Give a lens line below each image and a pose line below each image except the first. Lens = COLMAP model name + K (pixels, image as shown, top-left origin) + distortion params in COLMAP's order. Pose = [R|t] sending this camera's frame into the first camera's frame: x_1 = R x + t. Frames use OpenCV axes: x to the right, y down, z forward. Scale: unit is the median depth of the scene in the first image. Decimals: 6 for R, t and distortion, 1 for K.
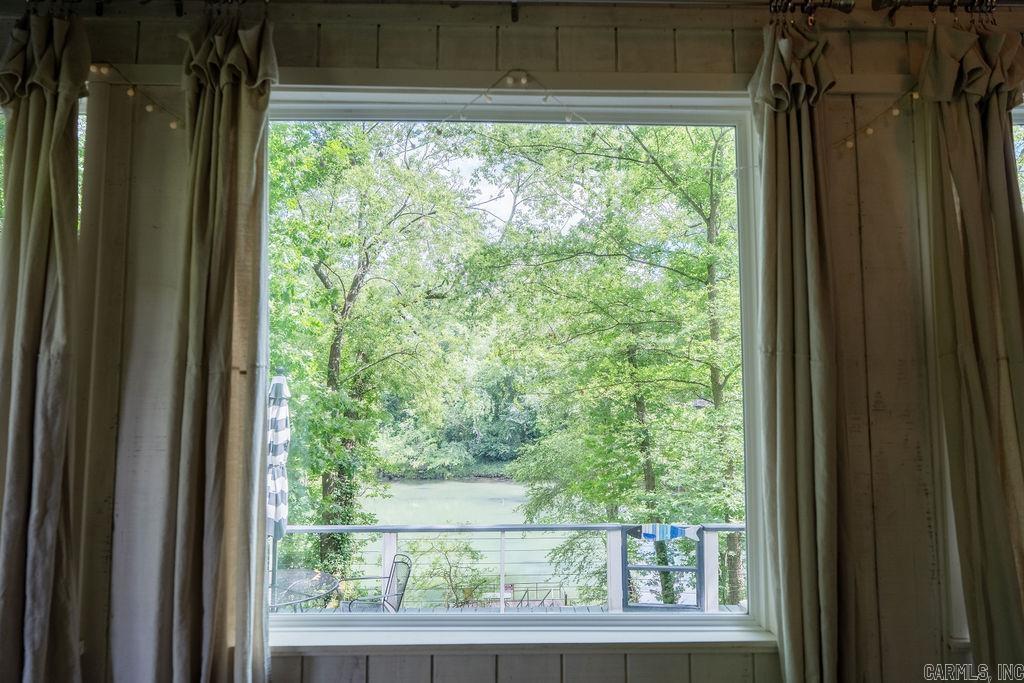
lens RADIAL K [[659.9, 0, 506.9], [0, 659.9, 339.3], [0, 0, 1]] dist [0.003701, -0.001328]
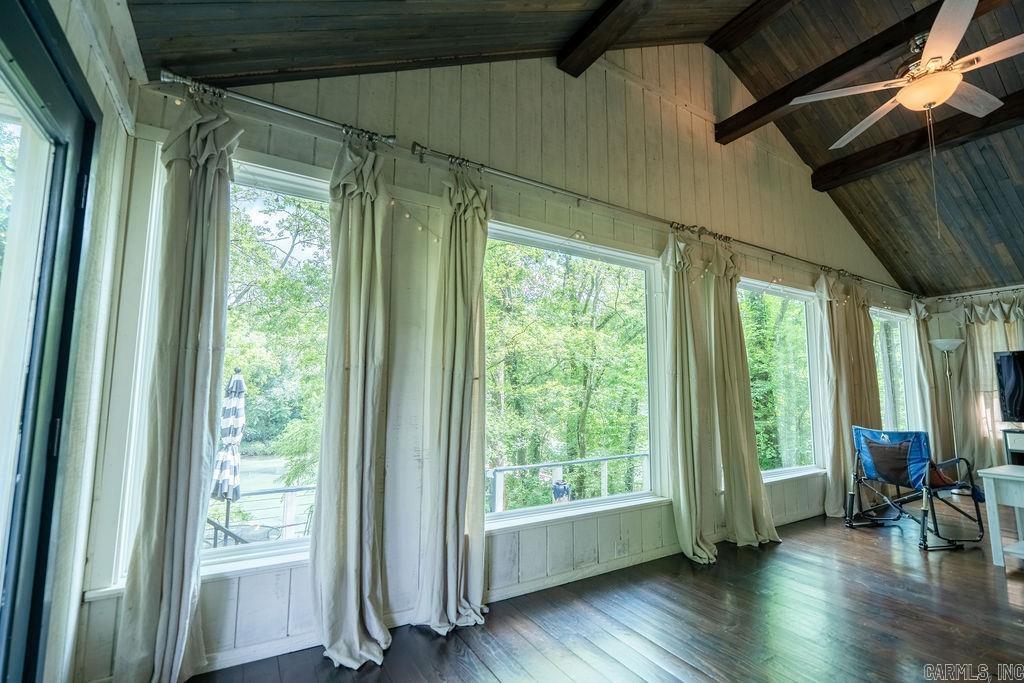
lens RADIAL K [[458.4, 0, 512.0], [0, 458.4, 341.5], [0, 0, 1]] dist [-0.006023, 0.000441]
pose [[0.865293, 0.060963, 0.497545, -0.833866], [-0.050379, 0.998128, -0.034682, -0.011185], [-0.498728, 0.004944, 0.866745, -0.110154]]
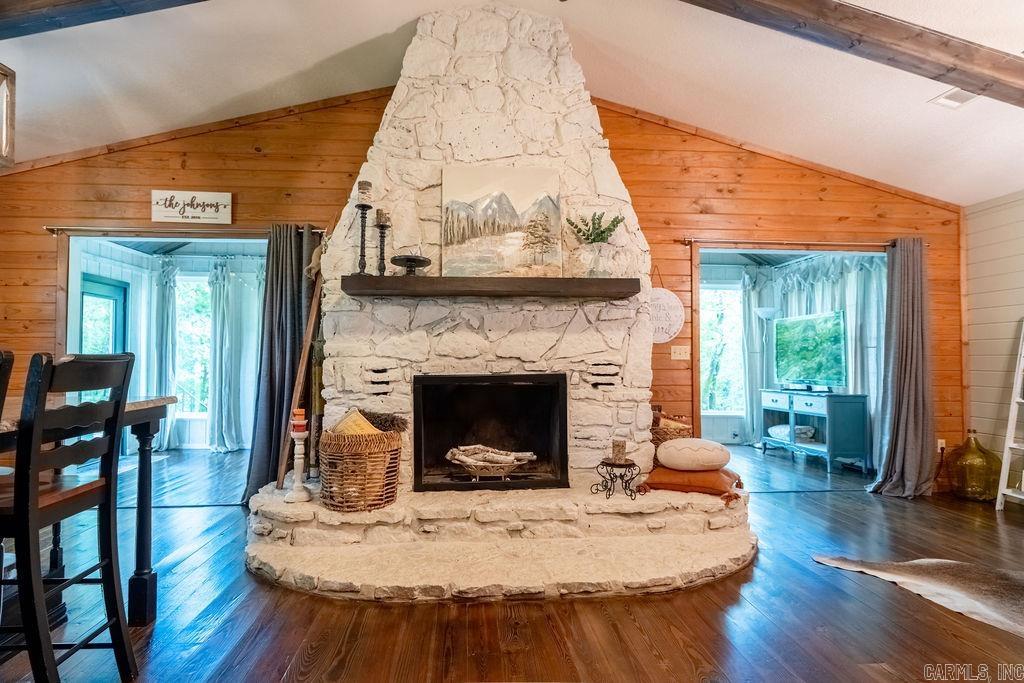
lens RADIAL K [[570.8, 0, 512.0], [0, 570.8, 341.5], [0, 0, 1]] dist [-0.008306, -0.000930]
pose [[0.997460, 0.003101, 0.071155, 0.750388], [-0.007024, 0.998464, 0.054954, -0.205334], [-0.070875, -0.055314, 0.995950, -2.384416]]
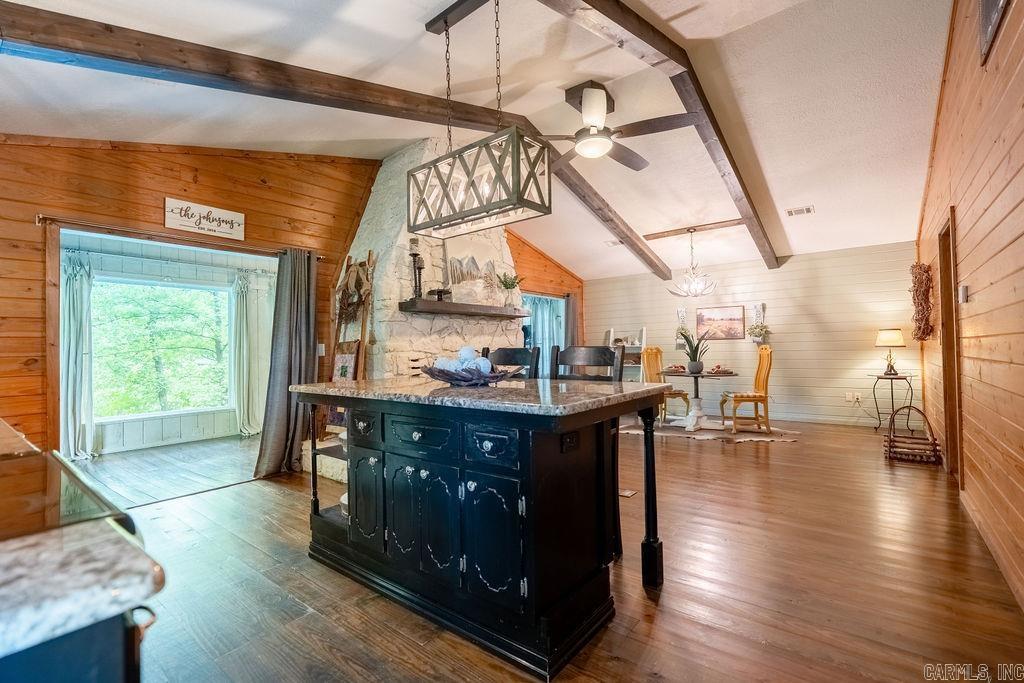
lens RADIAL K [[458.4, 0, 512.0], [0, 458.4, 341.5], [0, 0, 1]] dist [-0.006023, 0.000441]
pose [[0.636620, 0.001204, 0.771177, -0.782867], [-0.045257, 0.998334, 0.035802, -0.205031], [-0.769848, -0.057693, 0.635614, -2.360967]]
